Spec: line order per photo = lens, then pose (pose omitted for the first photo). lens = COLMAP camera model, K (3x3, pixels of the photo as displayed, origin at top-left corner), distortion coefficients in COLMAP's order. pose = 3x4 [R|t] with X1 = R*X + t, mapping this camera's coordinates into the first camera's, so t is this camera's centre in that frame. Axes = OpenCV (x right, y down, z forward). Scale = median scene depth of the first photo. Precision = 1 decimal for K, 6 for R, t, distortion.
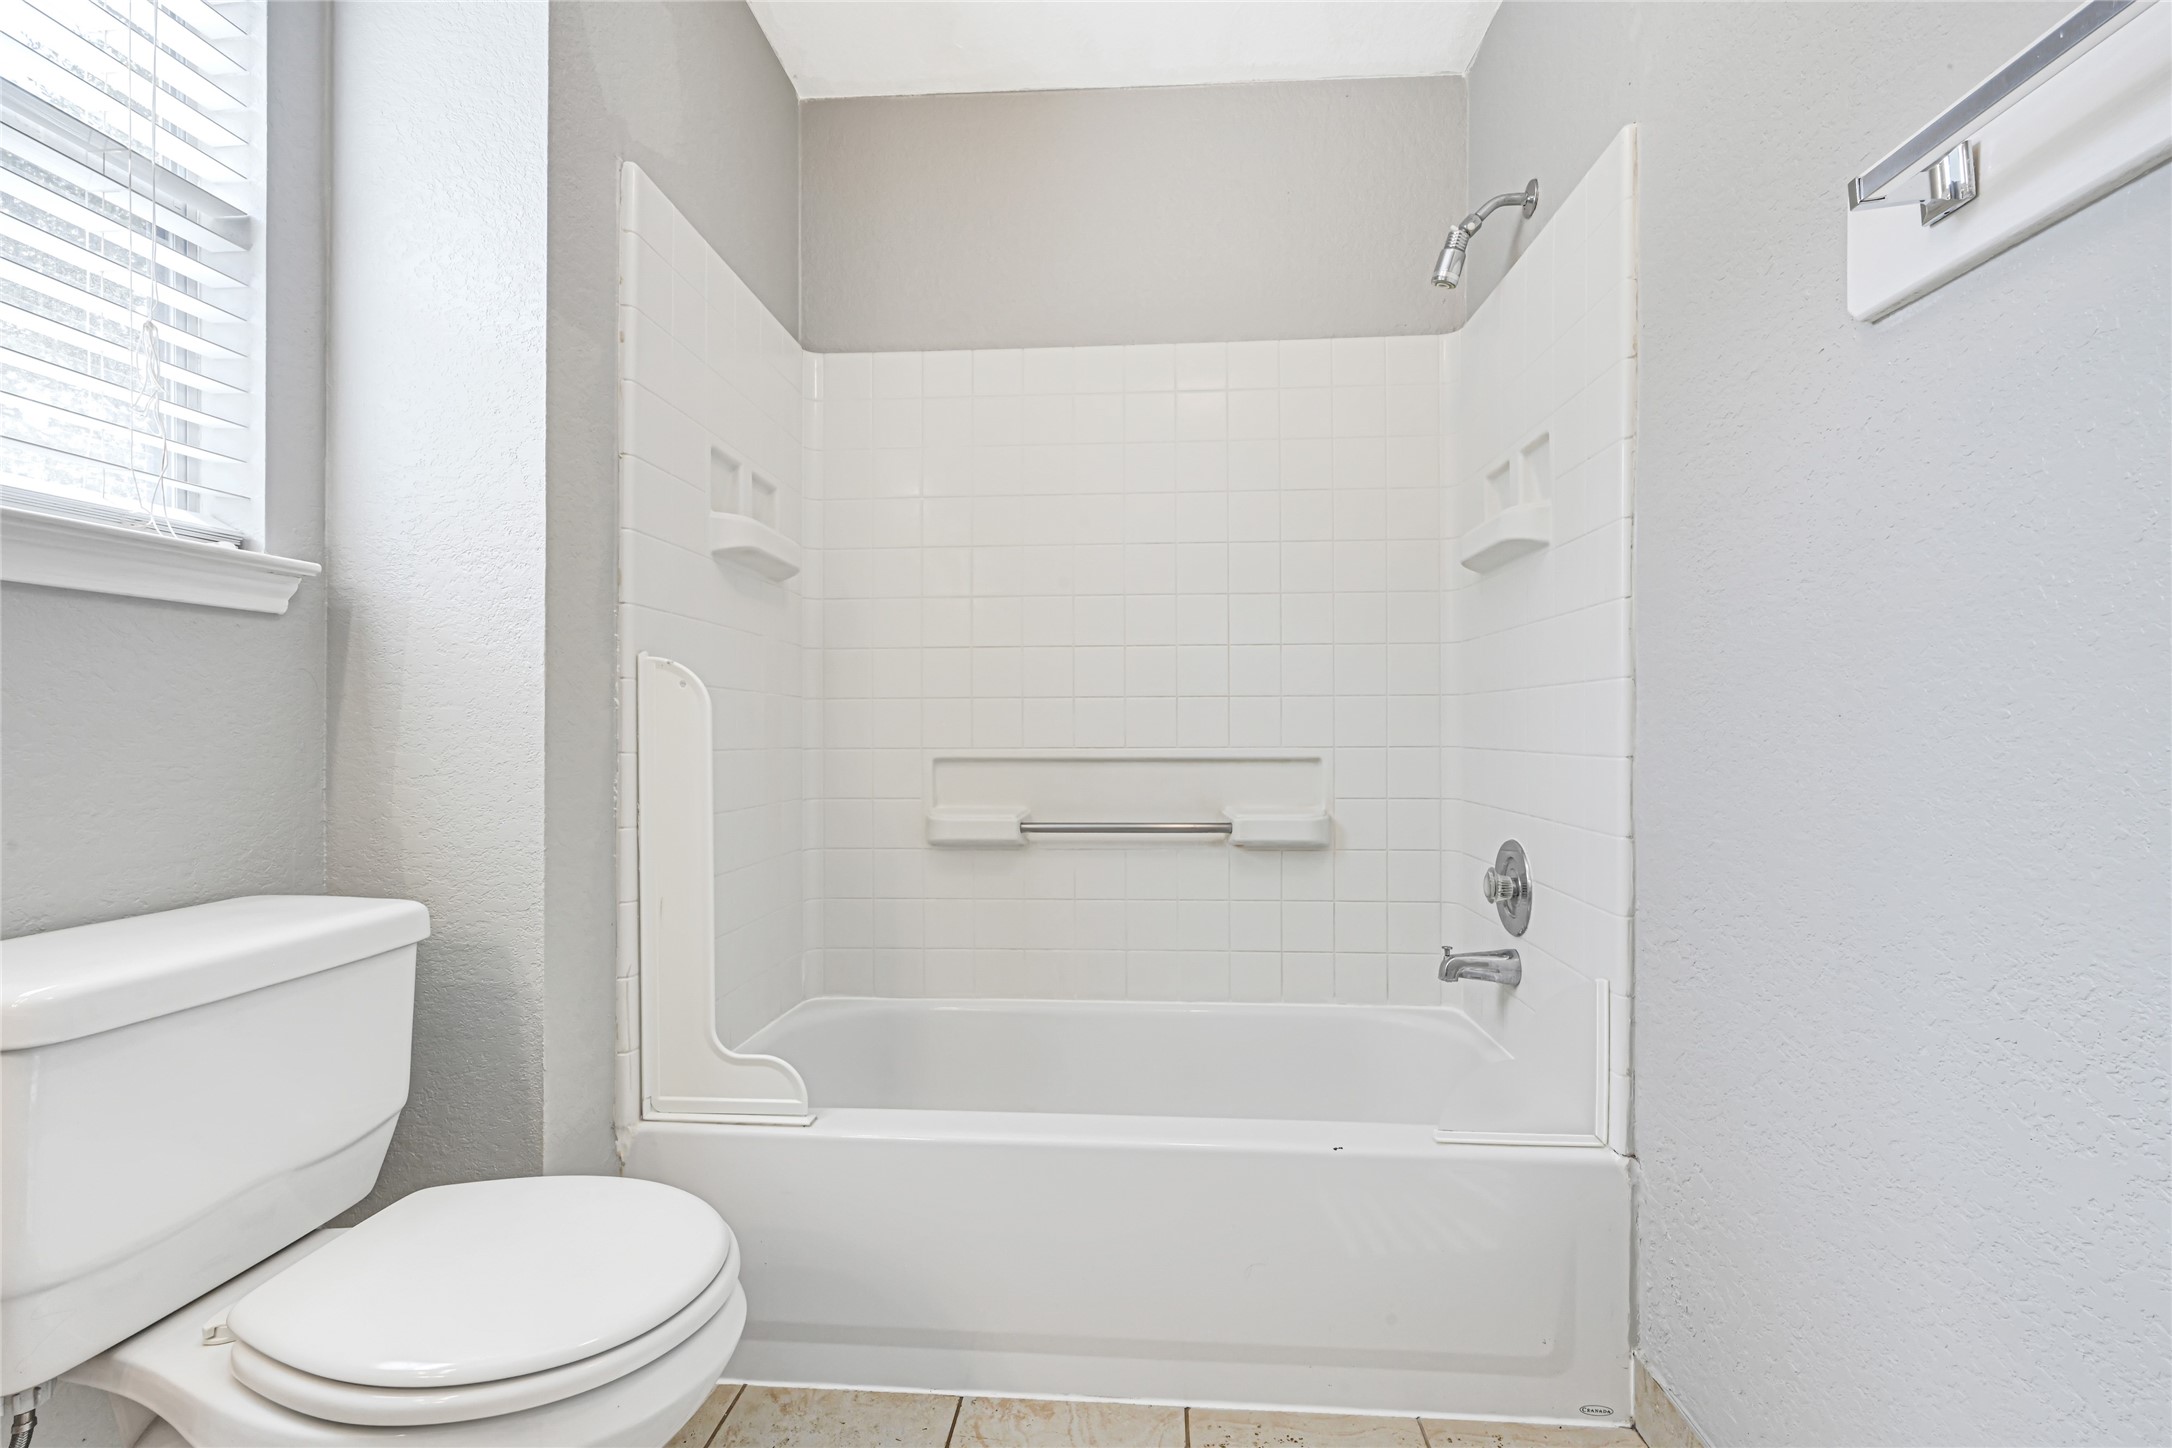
lens RADIAL K [[898.4, 0, 1050.8], [0, 898.4, 739.6], [0, 0, 1]] dist [-0.002866, -0.000368]
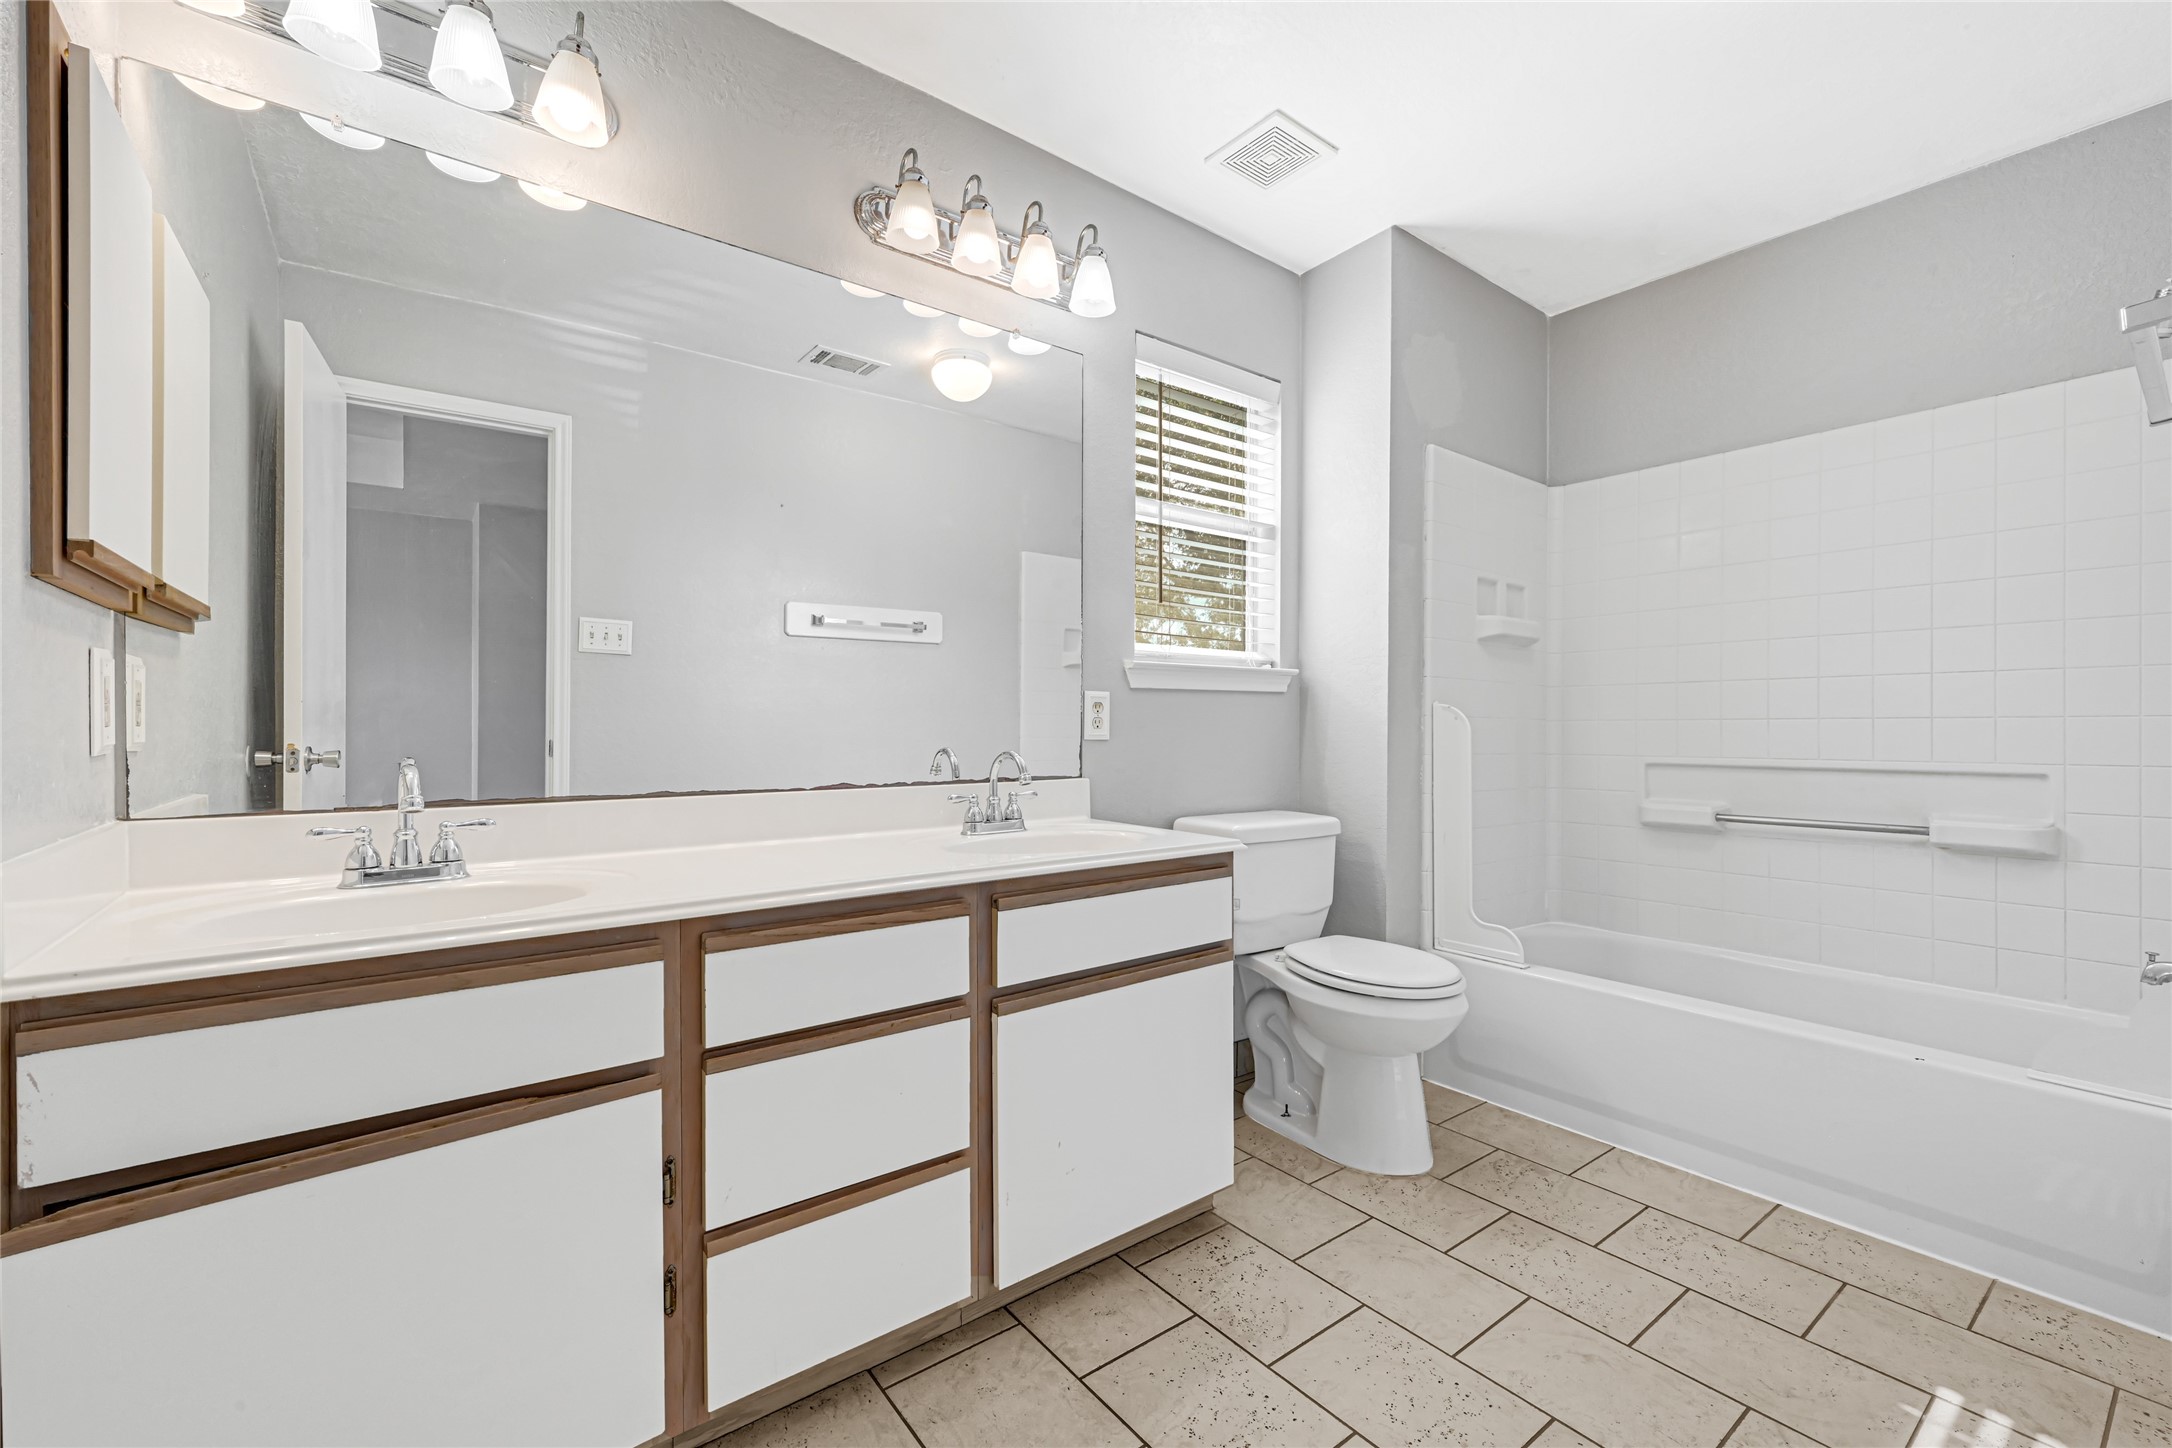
lens RADIAL K [[898.4, 0, 1087.3], [0, 898.4, 717.2], [0, 0, 1]] dist [-0.002866, -0.000368]
pose [[0.667808, -0.004590, -0.744320, 0.385141], [-0.010094, 0.999833, -0.015222, -0.023713], [0.744265, 0.017679, 0.667650, -0.672054]]
